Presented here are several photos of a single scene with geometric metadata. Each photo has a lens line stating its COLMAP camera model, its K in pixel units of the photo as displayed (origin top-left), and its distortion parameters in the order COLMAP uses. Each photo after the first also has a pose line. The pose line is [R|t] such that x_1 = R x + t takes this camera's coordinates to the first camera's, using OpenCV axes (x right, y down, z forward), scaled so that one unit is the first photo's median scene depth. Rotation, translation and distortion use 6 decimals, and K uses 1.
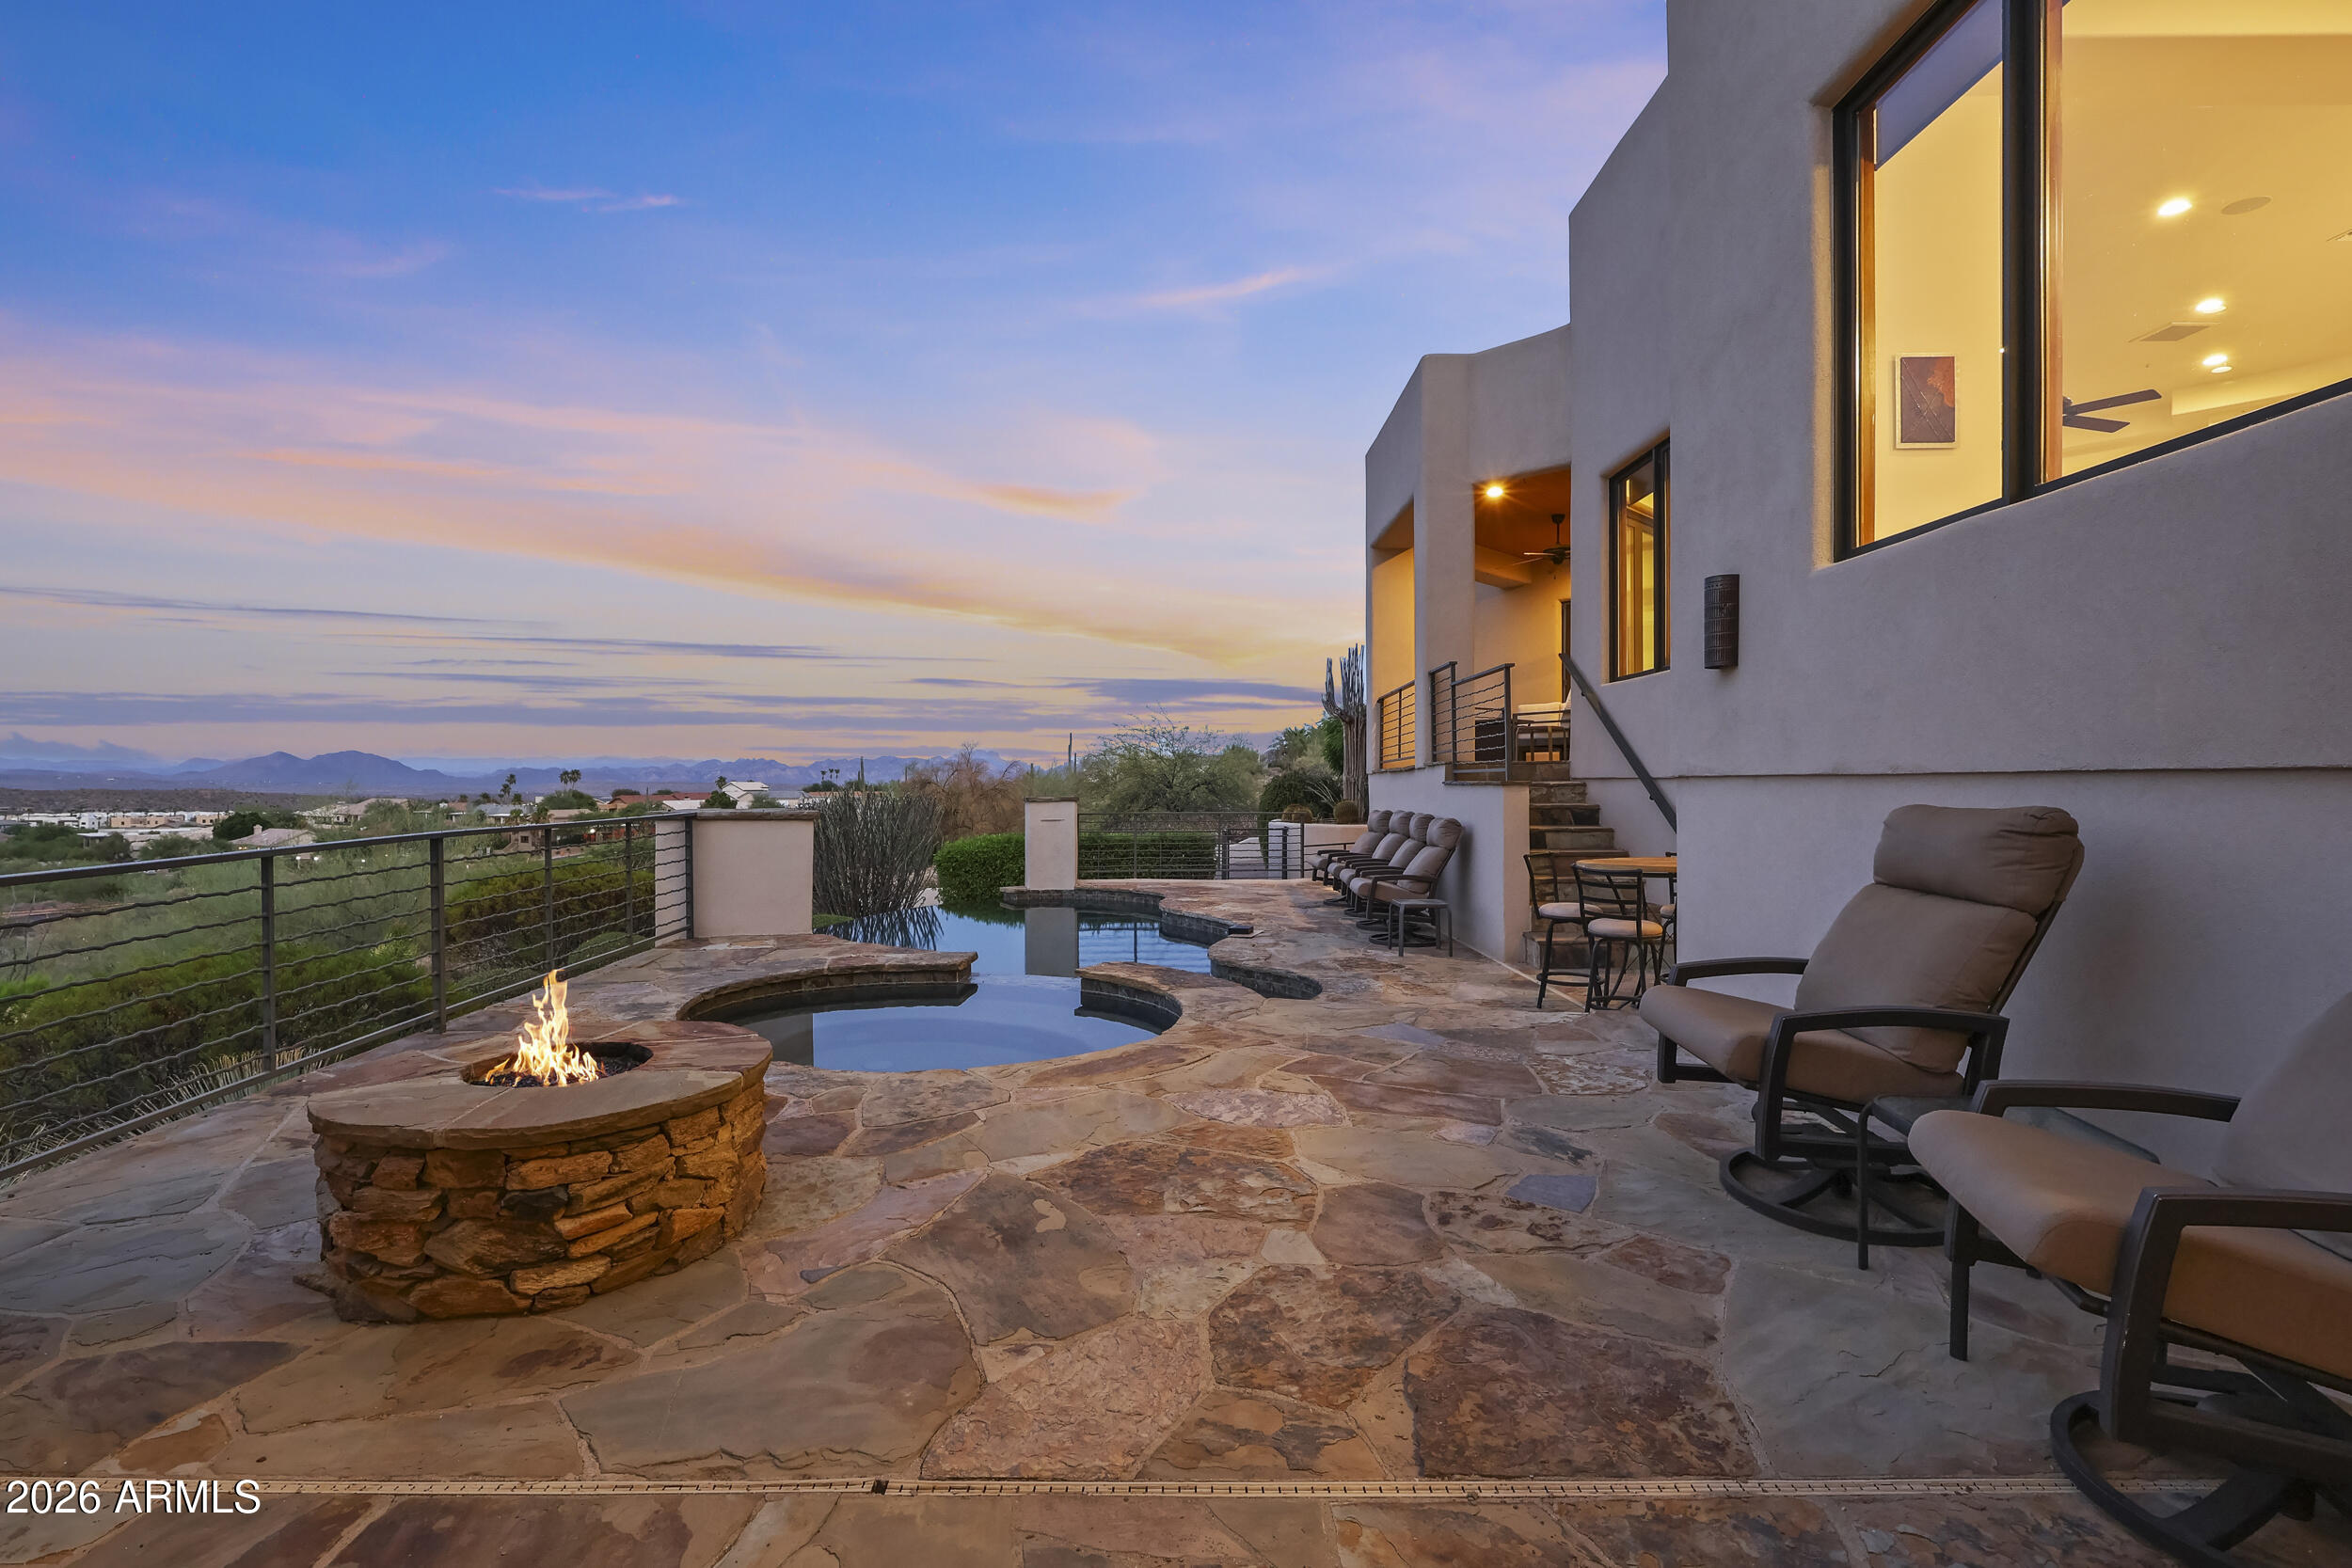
lens RADIAL K [[1084.3, 0, 1176.0], [0, 1084.3, 784.0], [0, 0, 1]] dist [-0.002362, 0.000261]
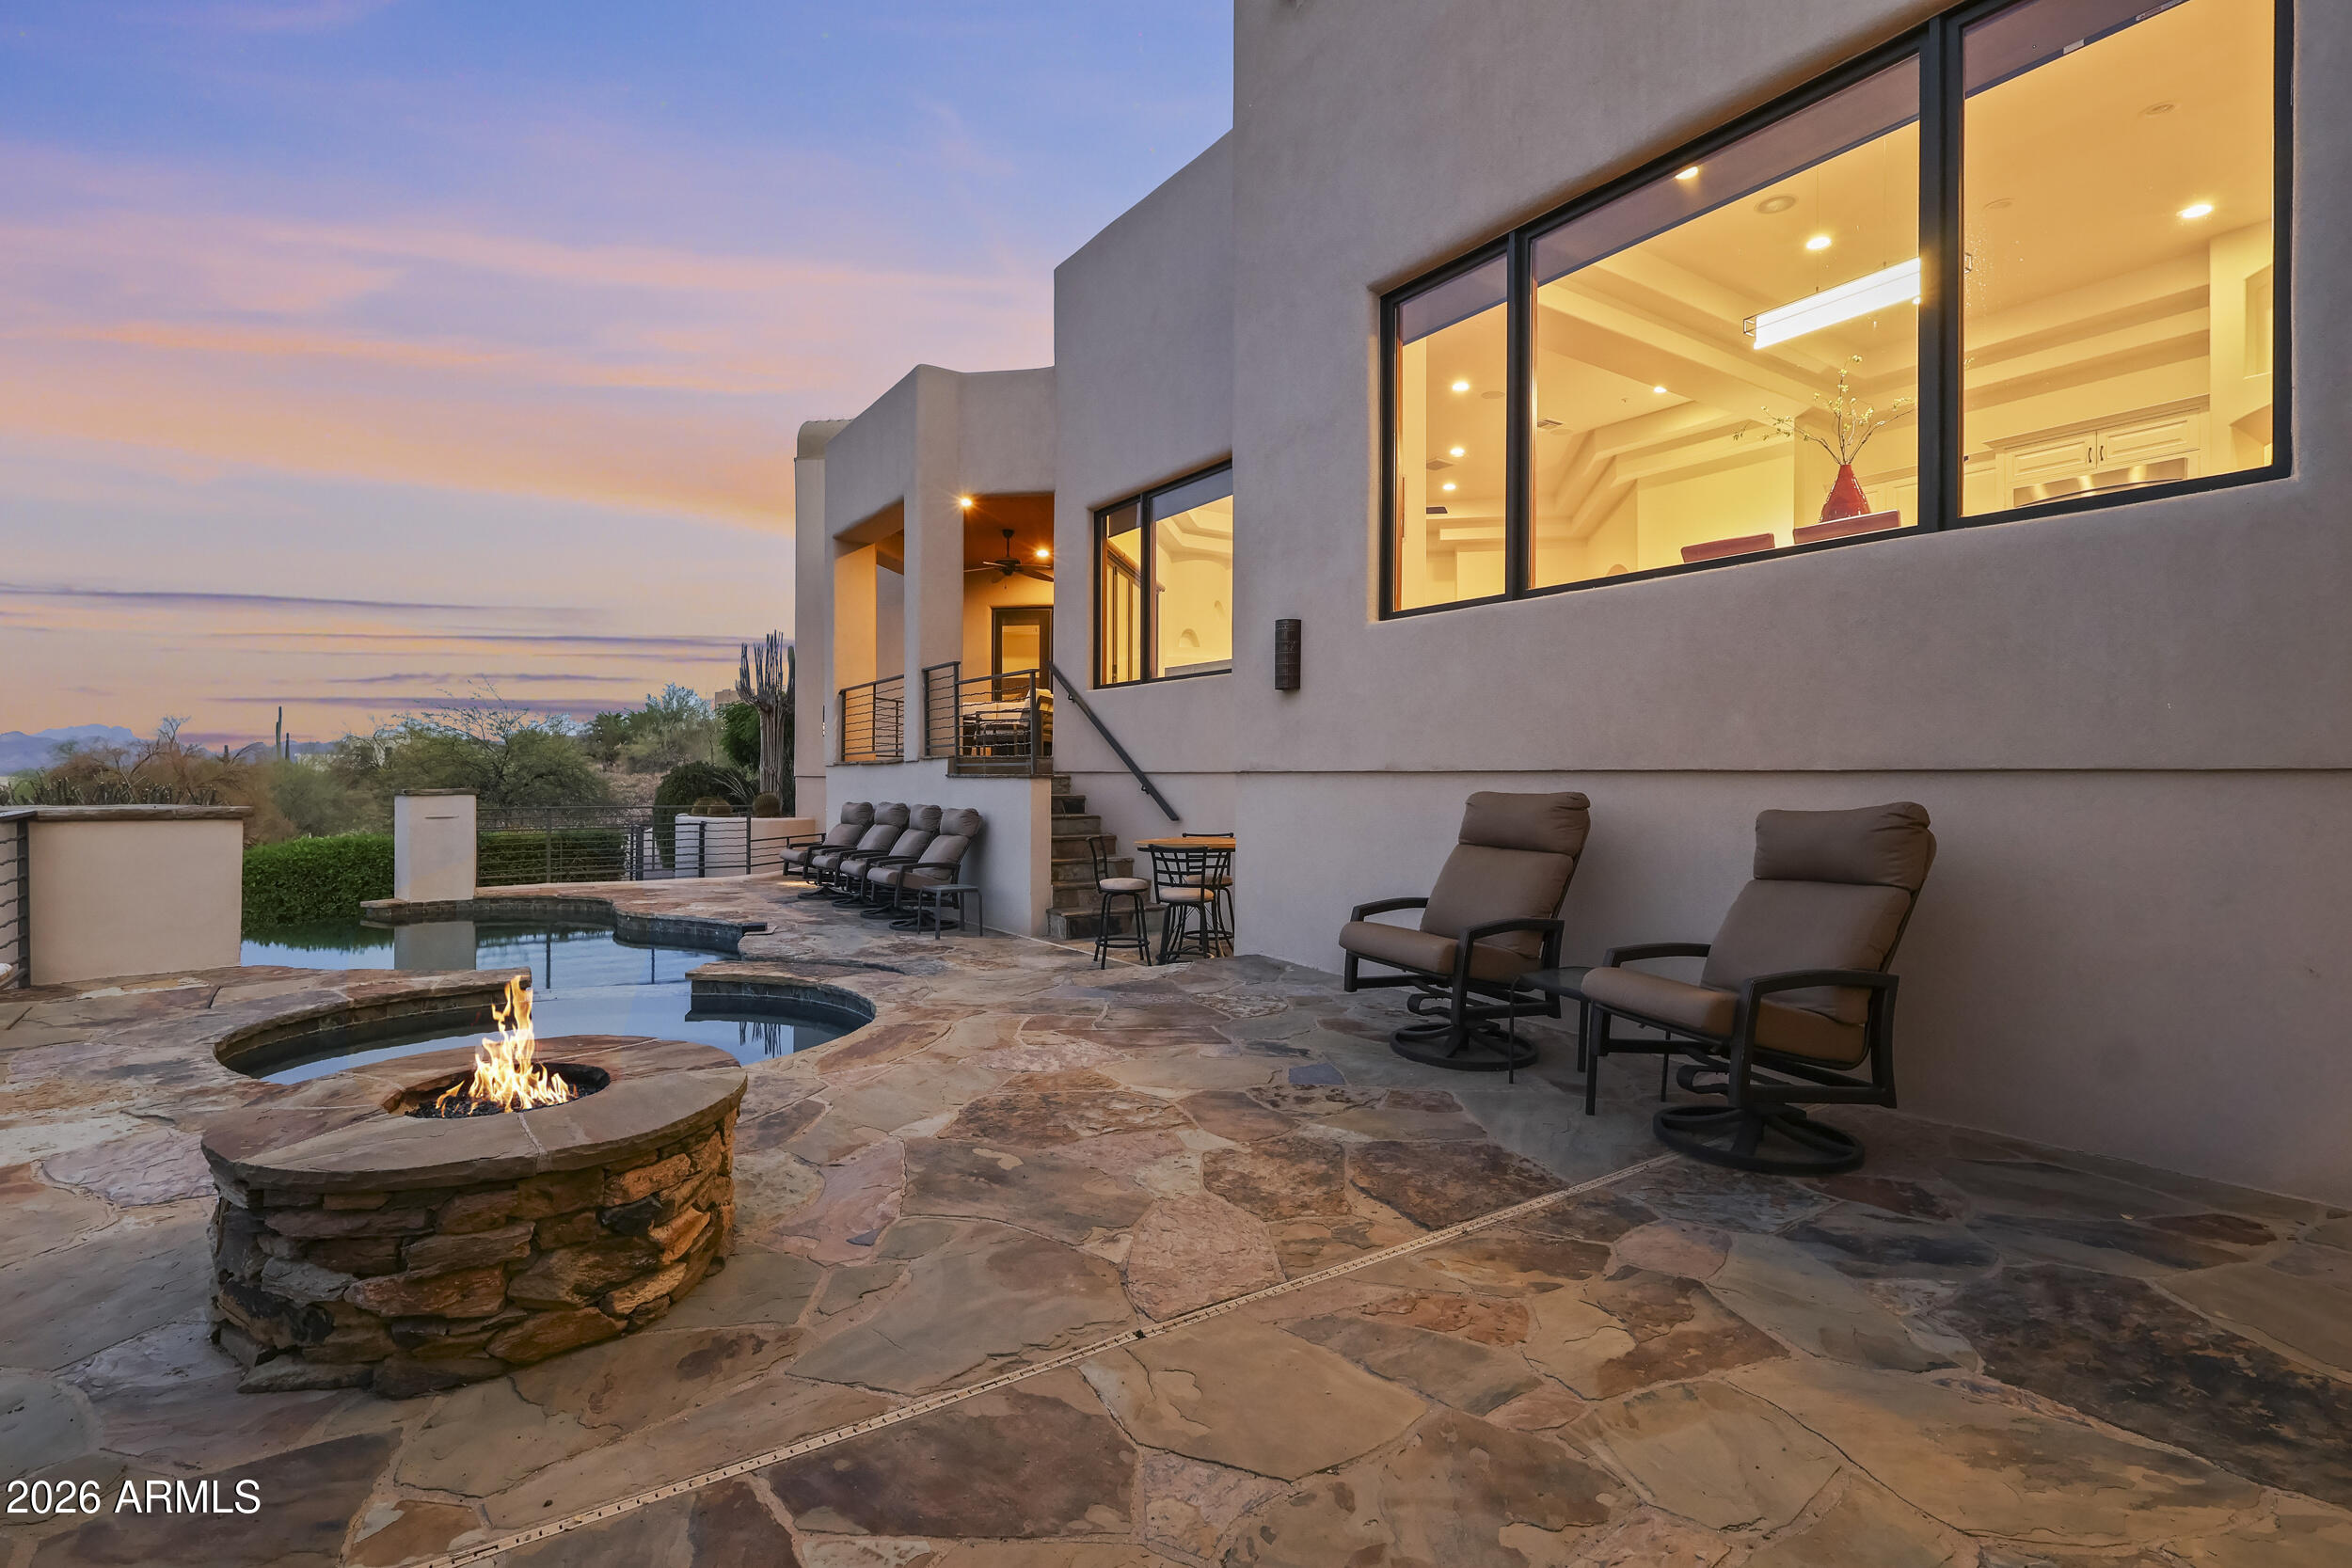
lens RADIAL K [[1099.0, 0, 1176.0], [0, 1099.0, 784.0], [0, 0, 1]] dist [-0.004291, -0.000475]
pose [[0.825694, 0.001597, 0.564116, -0.611843], [-0.005505, 0.999971, 0.005227, 0.001817], [-0.564091, -0.007421, 0.825679, -0.045581]]
